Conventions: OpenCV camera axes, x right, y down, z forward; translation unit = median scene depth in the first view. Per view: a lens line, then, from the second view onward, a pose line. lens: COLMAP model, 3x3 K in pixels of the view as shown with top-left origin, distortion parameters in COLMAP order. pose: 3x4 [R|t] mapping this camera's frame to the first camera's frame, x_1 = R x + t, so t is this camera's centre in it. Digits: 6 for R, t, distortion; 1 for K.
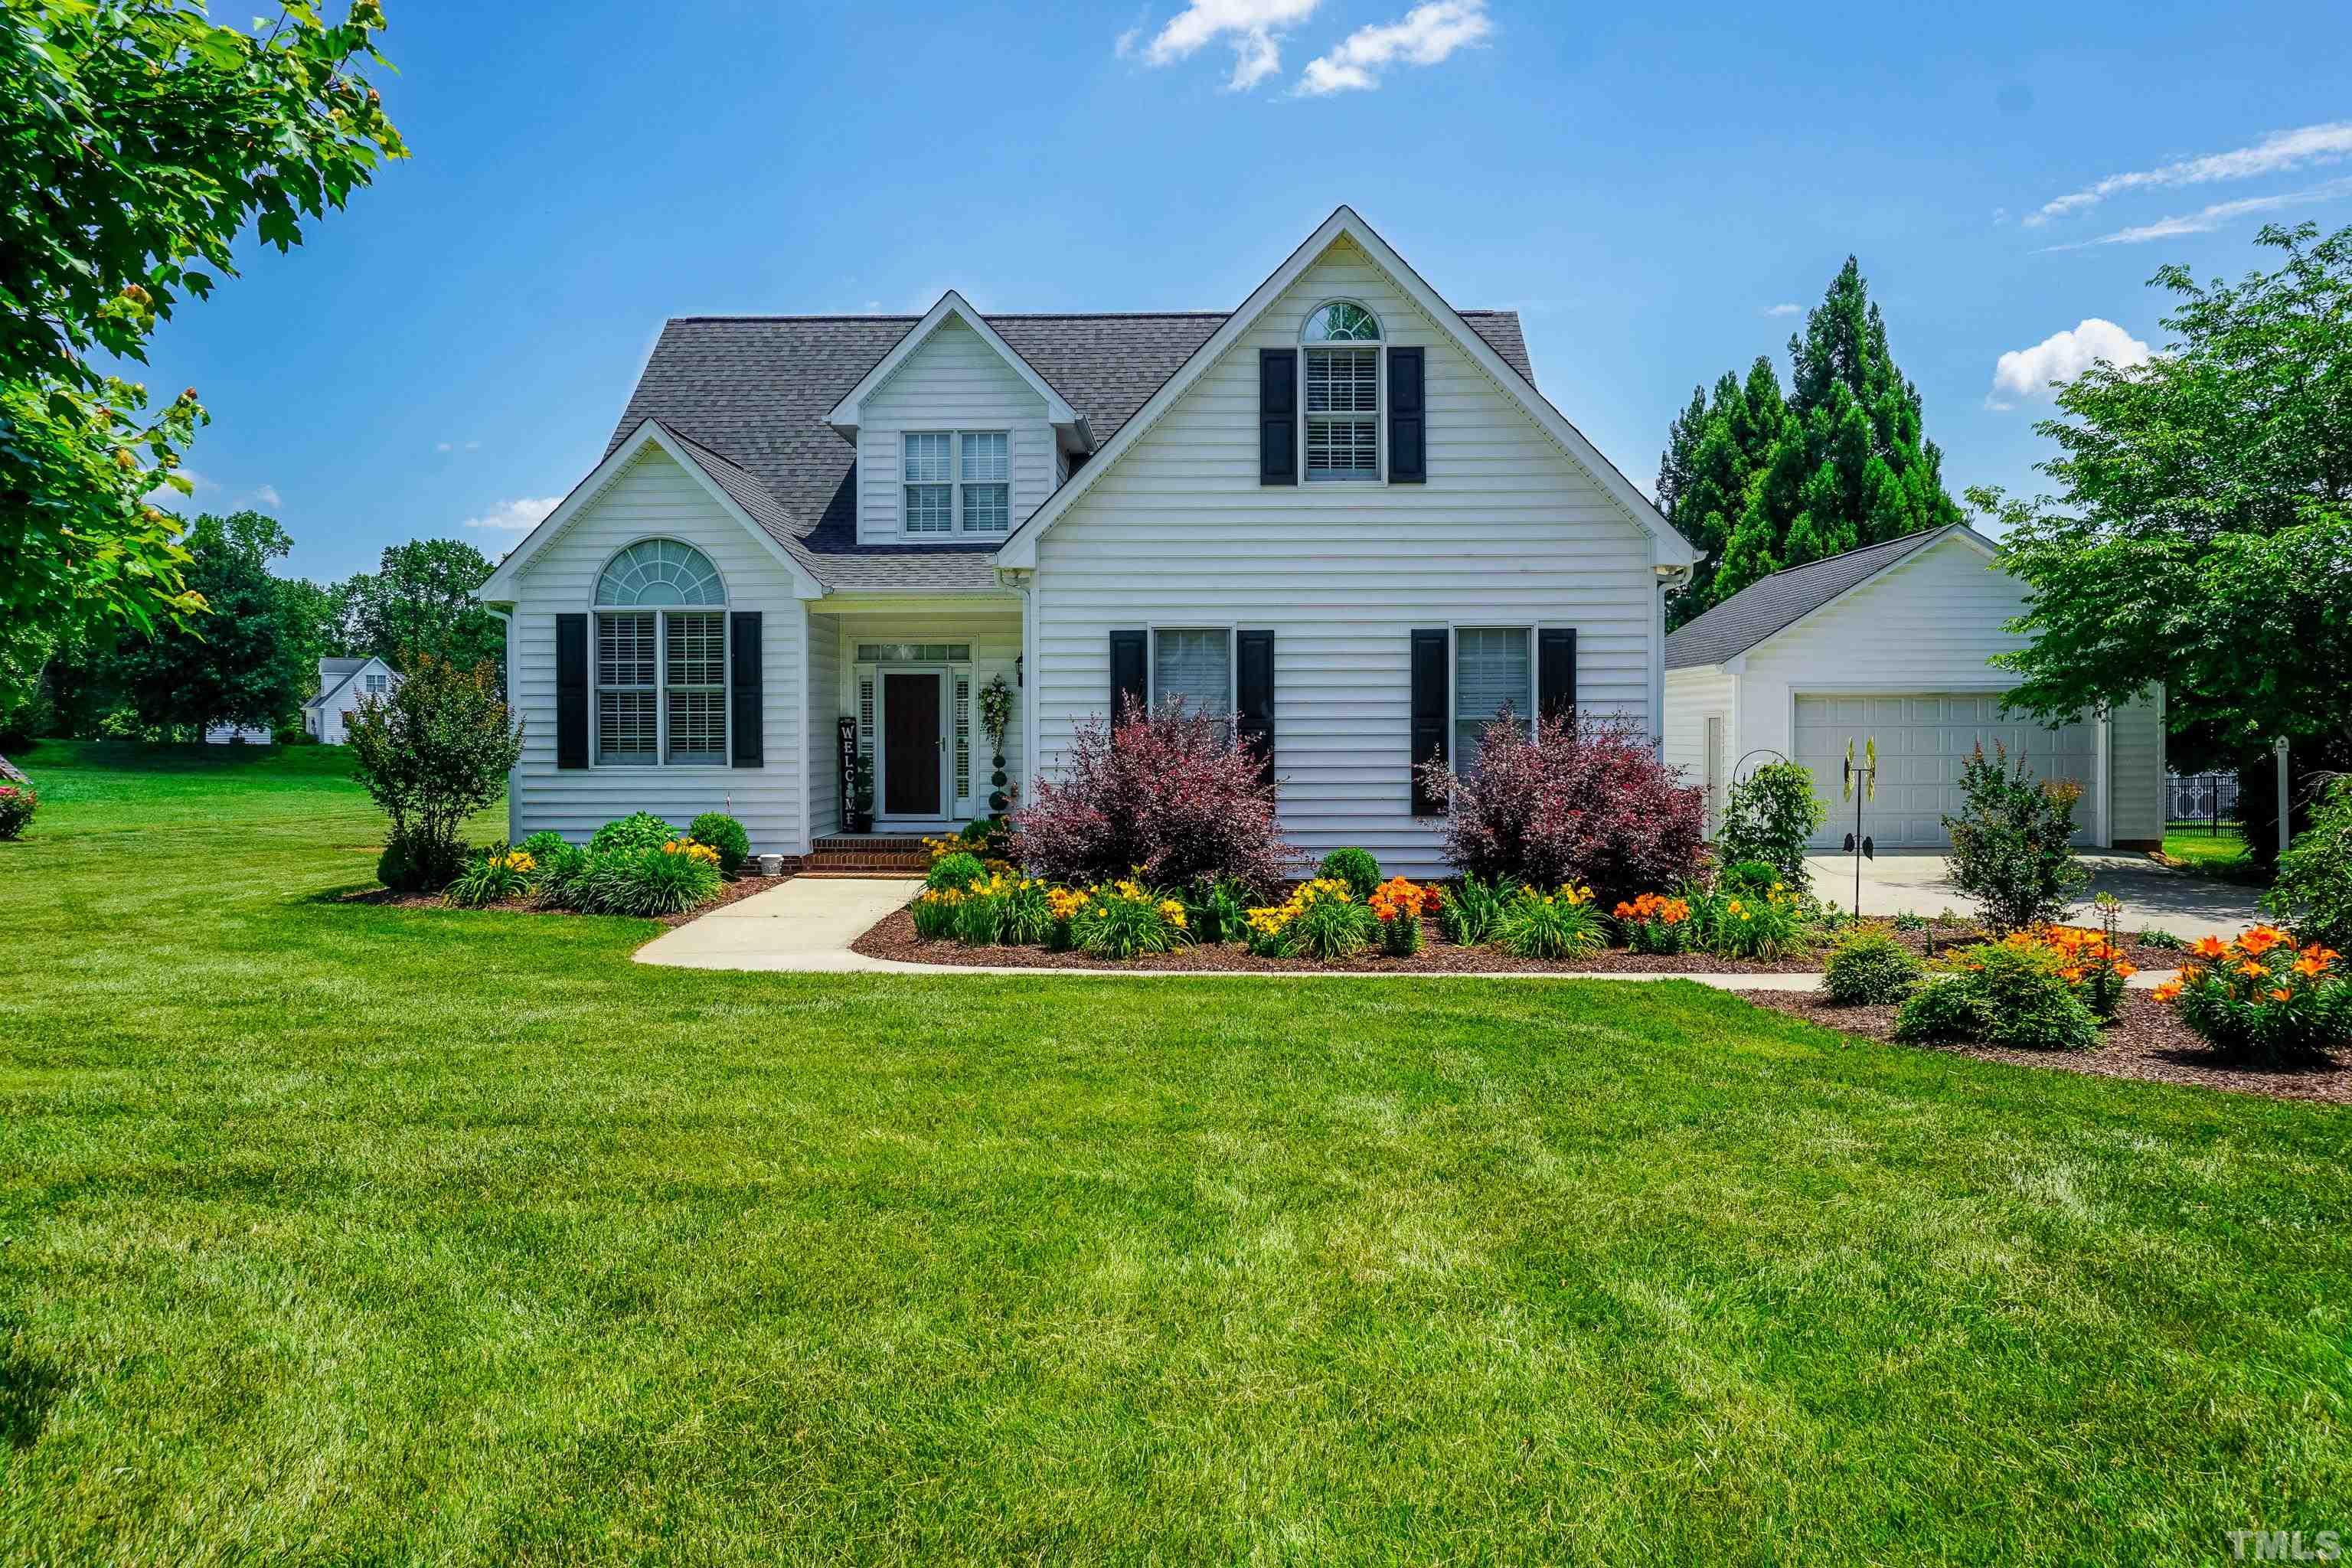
lens RADIAL K [[1620.6, 0, 1193.9], [0, 1620.6, 762.0], [0, 0, 1]] dist [-0.026044, 0.005708]
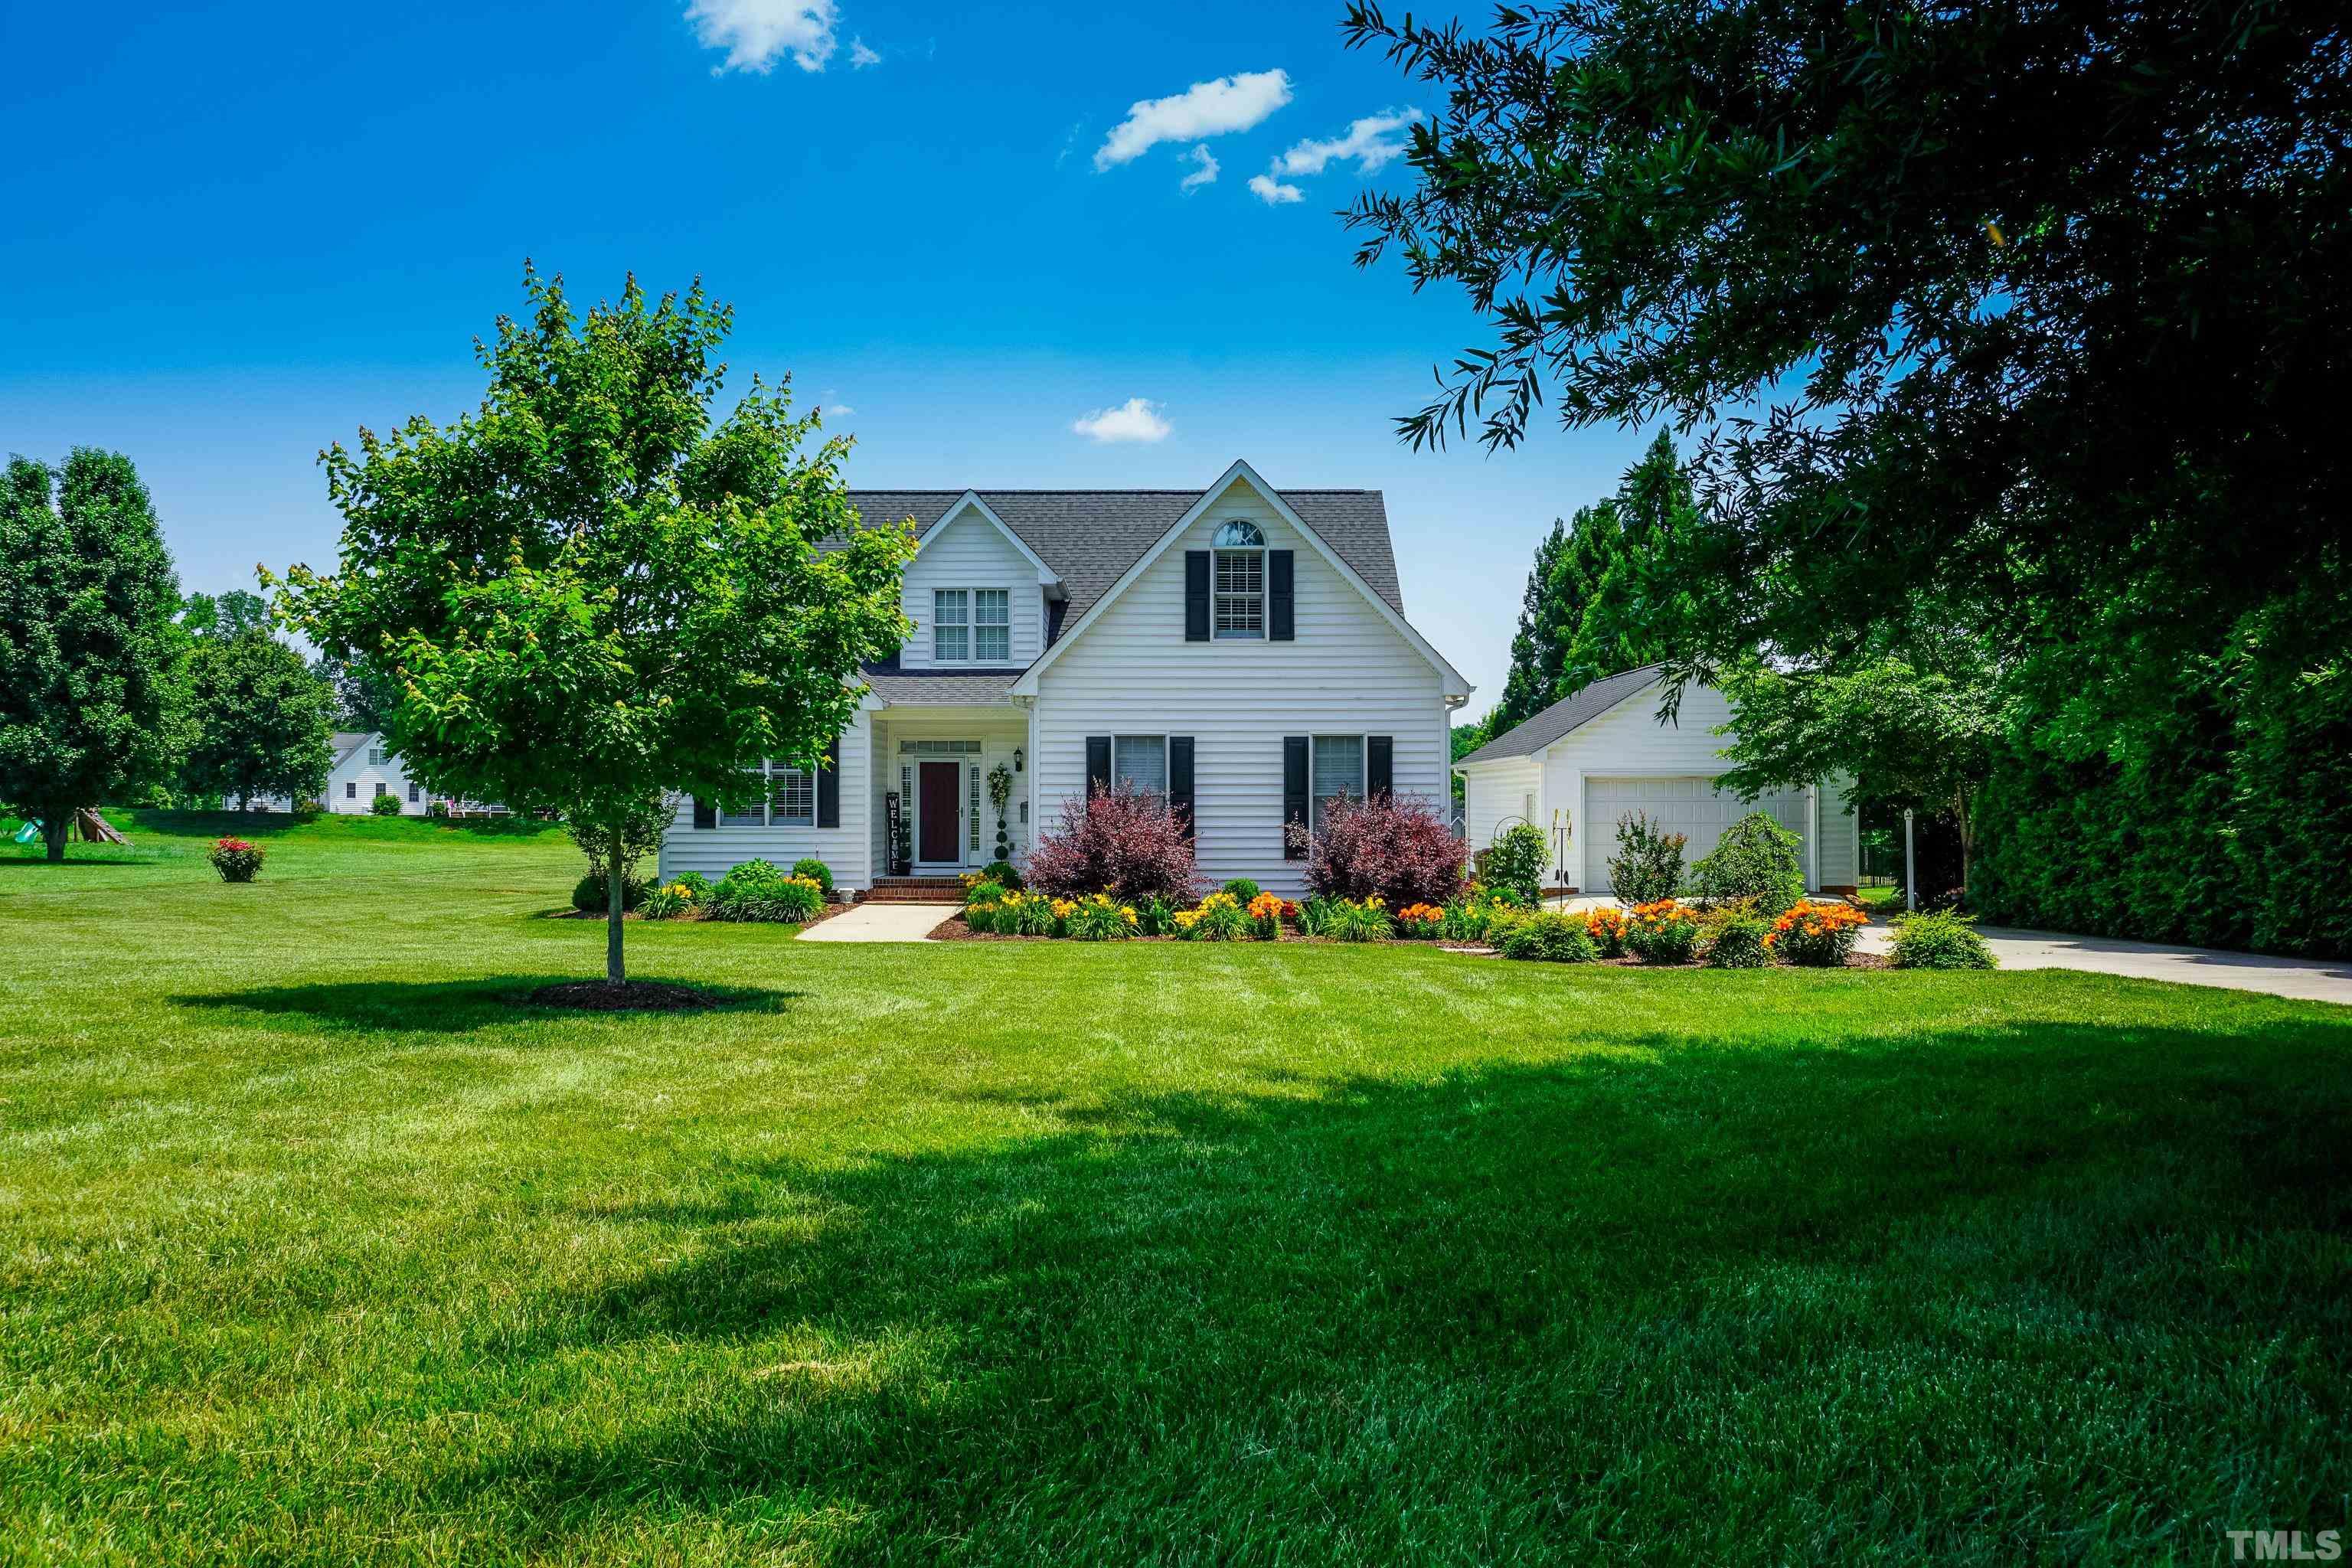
lens RADIAL K [[1620.6, 0, 1173.7], [0, 1620.6, 787.7], [0, 0, 1]] dist [-0.026044, 0.005708]
pose [[0.999757, 0.002565, 0.021879, -0.002407], [-0.001938, 0.999588, -0.028623, 0.008283], [-0.021943, 0.028573, 0.999351, -0.433351]]
